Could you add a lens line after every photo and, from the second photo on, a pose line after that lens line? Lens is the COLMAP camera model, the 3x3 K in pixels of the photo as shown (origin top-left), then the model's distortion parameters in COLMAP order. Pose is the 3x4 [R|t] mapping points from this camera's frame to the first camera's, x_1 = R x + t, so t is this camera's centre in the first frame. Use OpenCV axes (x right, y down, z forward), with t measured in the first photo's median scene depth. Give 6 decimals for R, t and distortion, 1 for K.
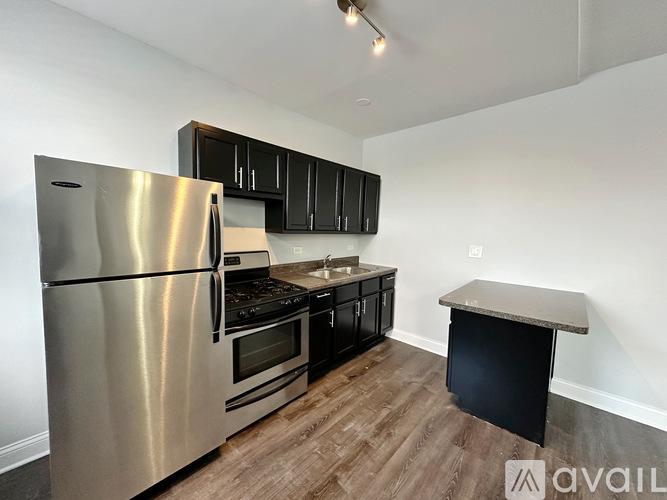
lens RADIAL K [[265.7, 0, 334.0], [0, 265.7, 249.1], [0, 0, 1]] dist [-0.000008, 0.000184]
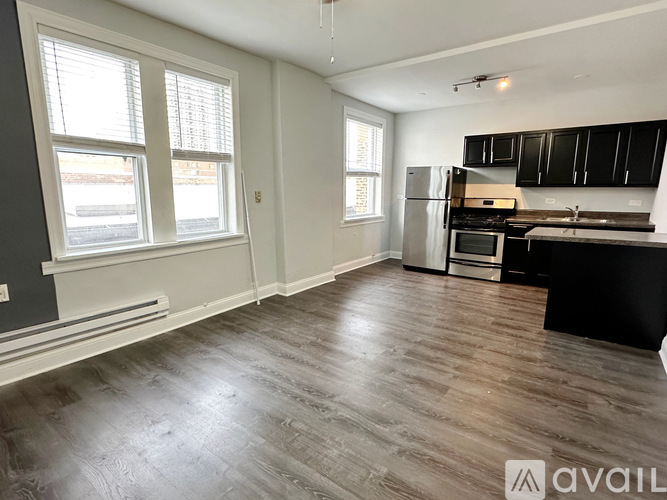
lens RADIAL K [[346.5, 0, 334.6], [0, 346.5, 250.8], [0, 0, 1]] dist [-0.004931, 0.001691]
pose [[0.096384, 0.149540, -0.984047, 1.839979], [-0.080593, 0.986576, 0.142030, 0.113546], [0.992076, 0.065617, 0.107142, -0.268881]]
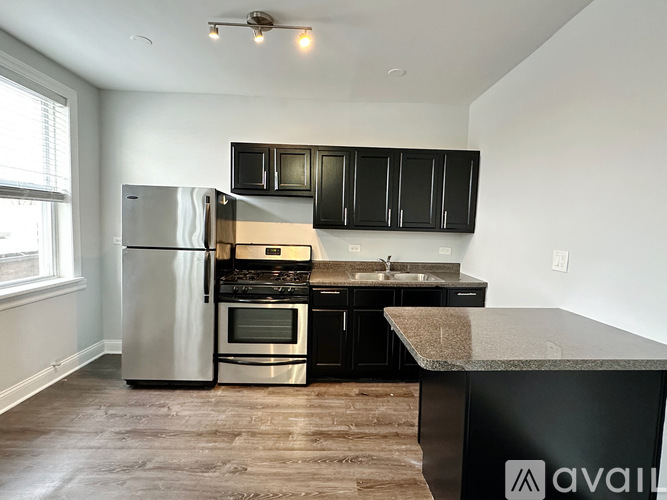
lens RADIAL K [[346.5, 0, 332.7], [0, 346.5, 250.5], [0, 0, 1]] dist [-0.004931, 0.001691]
pose [[0.695469, 0.043885, -0.717214, 0.851677], [-0.066771, 0.997761, -0.003695, 0.027748], [0.715447, 0.050459, 0.696843, 0.130477]]
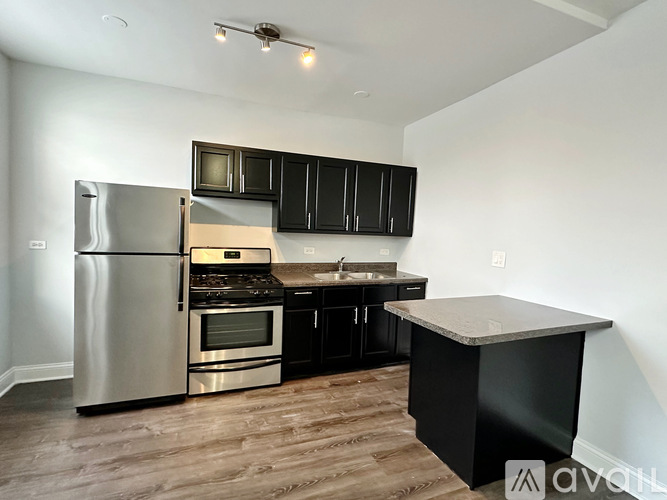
lens RADIAL K [[346.5, 0, 333.1], [0, 346.5, 250.3], [0, 0, 1]] dist [-0.004931, 0.001691]
pose [[0.898175, 0.033931, -0.438326, 0.631647], [-0.049831, 0.998449, -0.024819, 0.038837], [0.436804, 0.044133, 0.898473, -0.138187]]
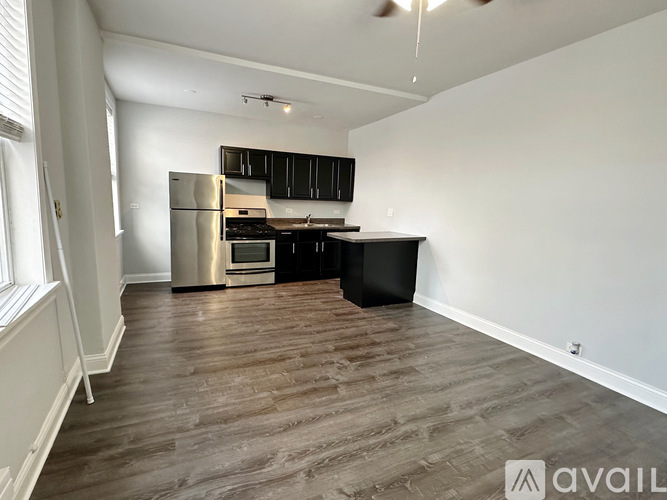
lens RADIAL K [[346.5, 0, 331.0], [0, 346.5, 249.9], [0, 0, 1]] dist [-0.004931, 0.001691]
pose [[0.922557, 0.059284, -0.381280, 1.132181], [-0.041220, 0.997614, 0.055379, 0.144183], [0.383654, -0.035374, 0.922799, -1.039327]]
